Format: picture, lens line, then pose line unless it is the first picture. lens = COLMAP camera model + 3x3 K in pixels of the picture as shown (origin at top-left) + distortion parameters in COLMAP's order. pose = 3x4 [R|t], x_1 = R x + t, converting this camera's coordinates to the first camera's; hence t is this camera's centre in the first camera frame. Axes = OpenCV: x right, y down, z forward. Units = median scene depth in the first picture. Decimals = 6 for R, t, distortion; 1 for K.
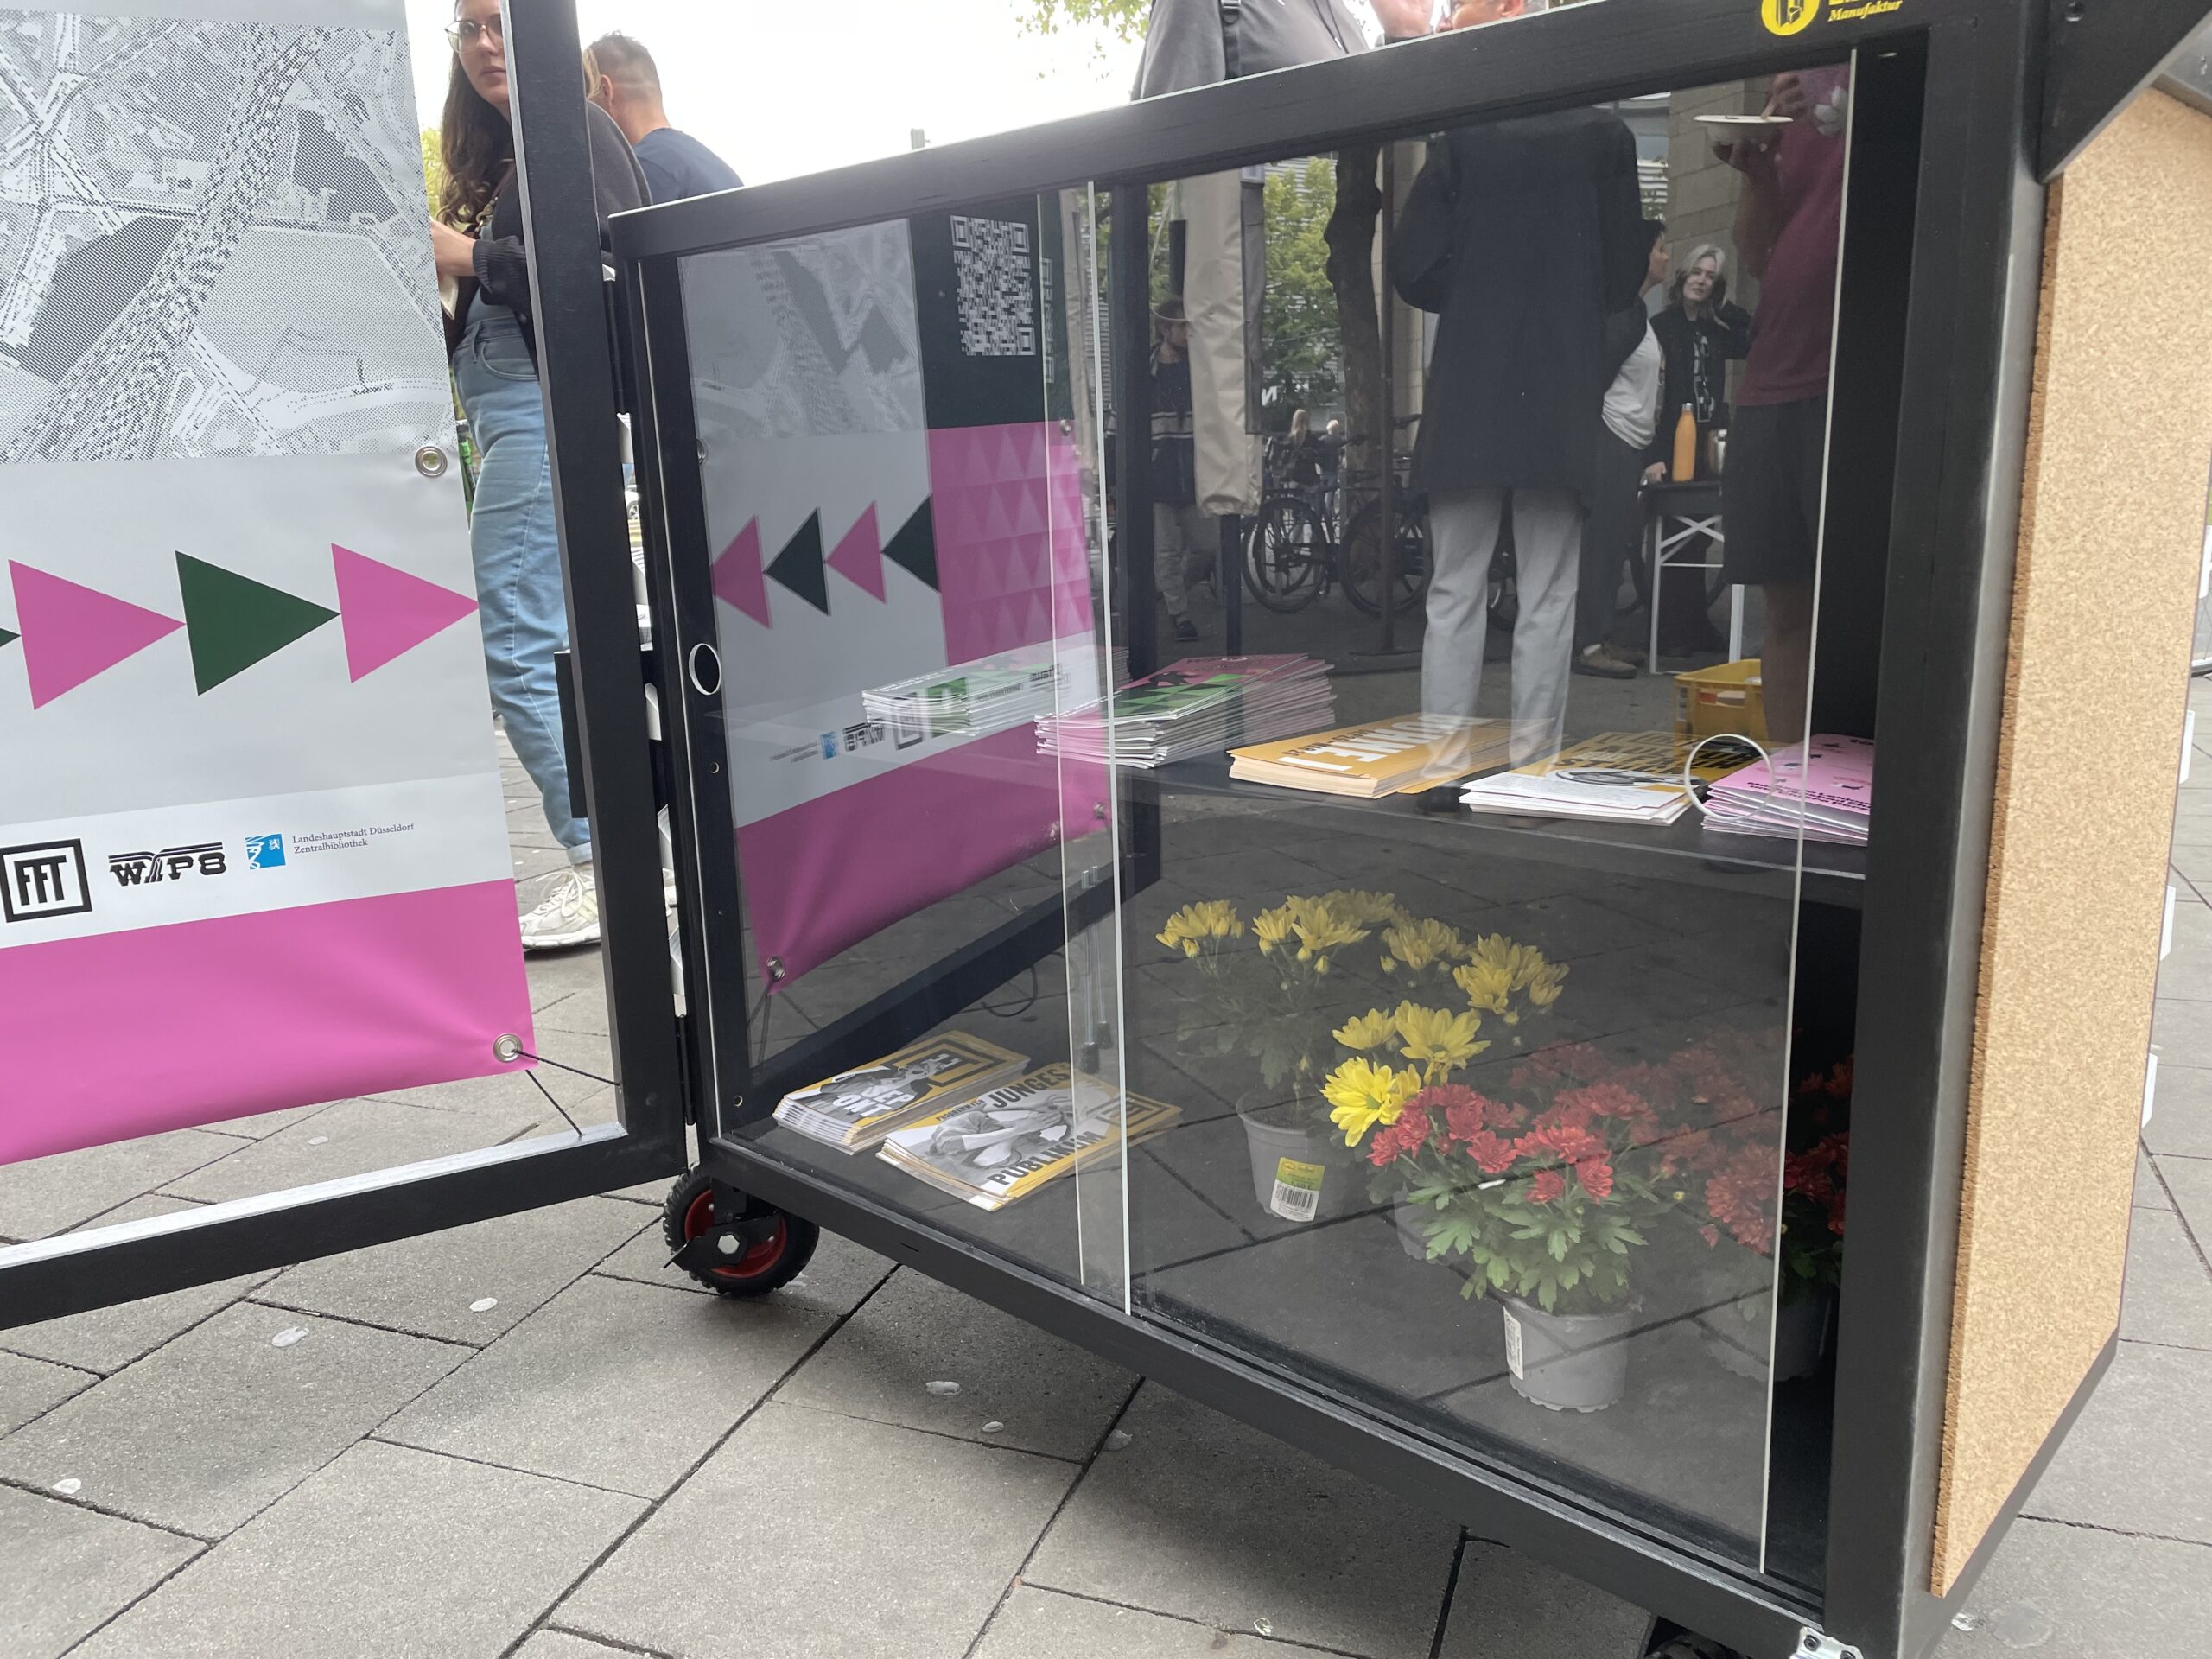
lens RADIAL K [[1644.4, 0, 1068.9], [0, 1644.4, 818.9], [0, 0, 1]] dist [0.097031, -0.114616]
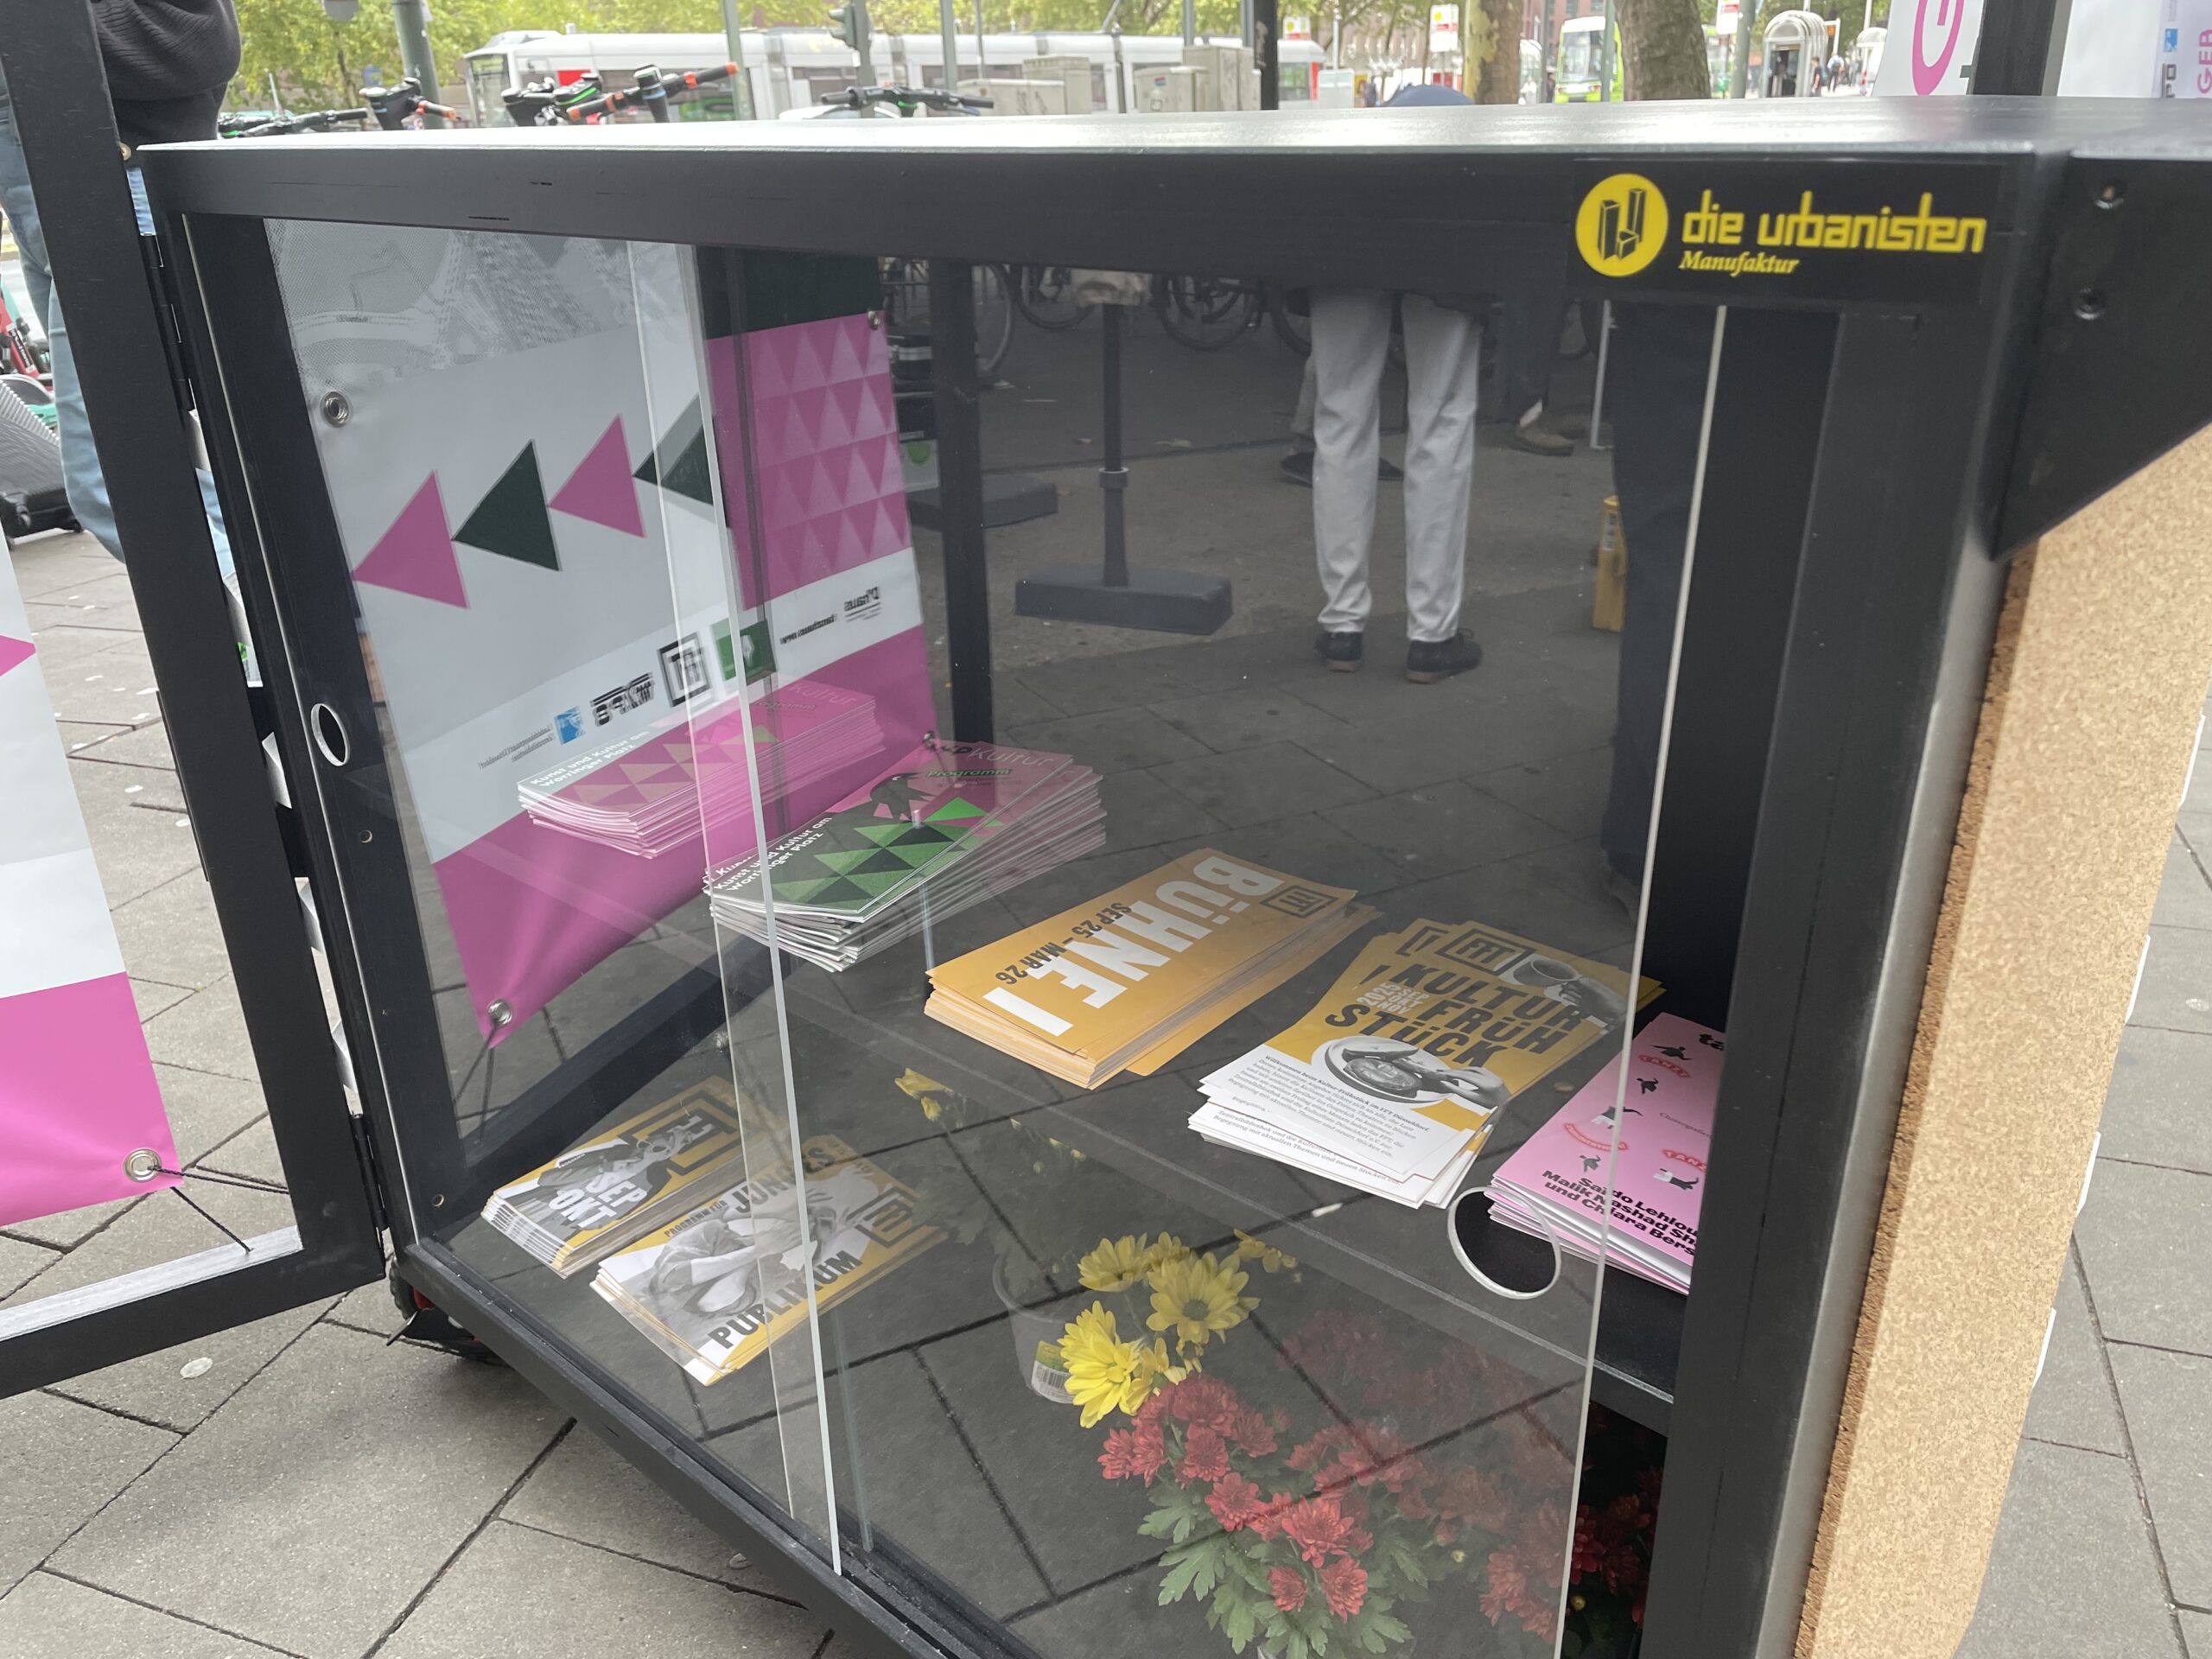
lens RADIAL K [[1644.4, 0, 1068.9], [0, 1644.4, 818.9], [0, 0, 1]] dist [0.097031, -0.114616]
pose [[0.999575, -0.004567, 0.028799, 0.106060], [-0.000915, 0.982254, 0.187551, -0.193050], [-0.029145, -0.187497, 0.981833, 0.187304]]
